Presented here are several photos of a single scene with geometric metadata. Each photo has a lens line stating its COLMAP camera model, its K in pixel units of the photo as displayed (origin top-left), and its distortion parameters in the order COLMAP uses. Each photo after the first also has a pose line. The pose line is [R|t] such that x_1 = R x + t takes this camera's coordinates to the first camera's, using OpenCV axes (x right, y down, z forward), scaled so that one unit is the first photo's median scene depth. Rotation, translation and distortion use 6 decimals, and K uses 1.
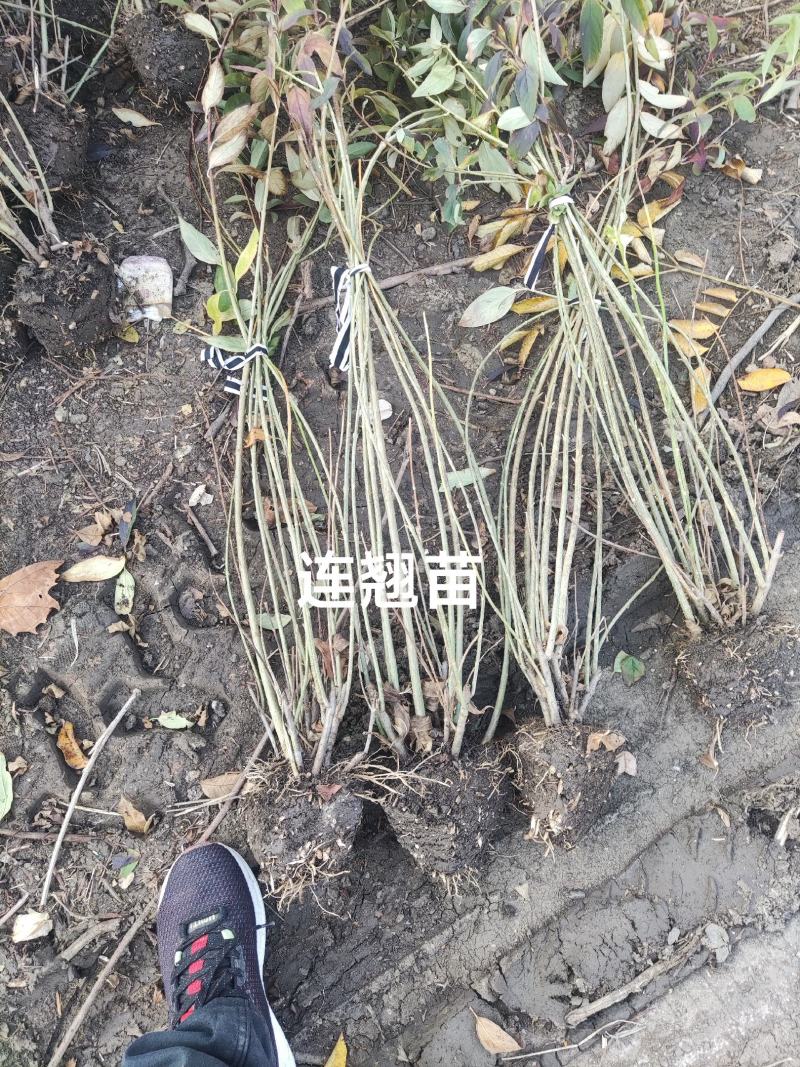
lens RADIAL K [[782.3, 0, 401.9], [0, 782.3, 533.0], [0, 0, 1]] dist [0.022851, -0.031961]
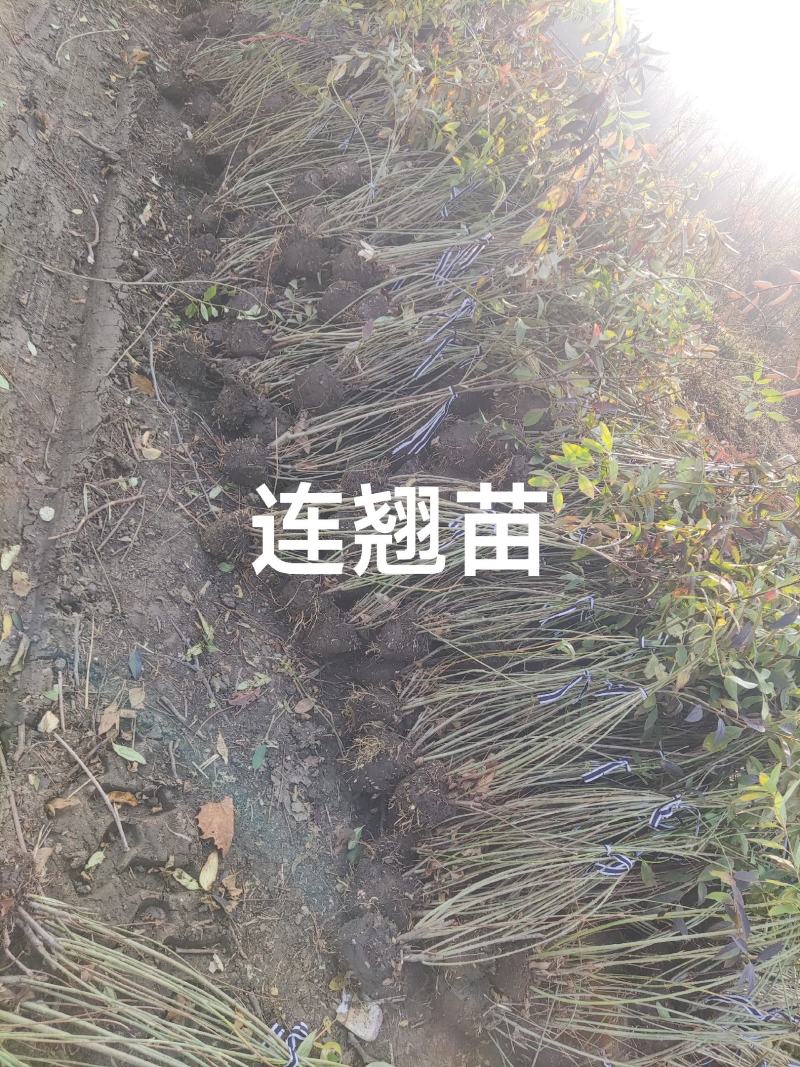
lens RADIAL K [[782.3, 0, 399.7], [0, 782.3, 533.0], [0, 0, 1]] dist [0.022851, -0.031961]
pose [[-0.258678, 0.432664, -0.863648, 0.545345], [-0.870621, -0.491743, 0.014417, 0.026542], [-0.418455, 0.755639, 0.503890, -0.410820]]
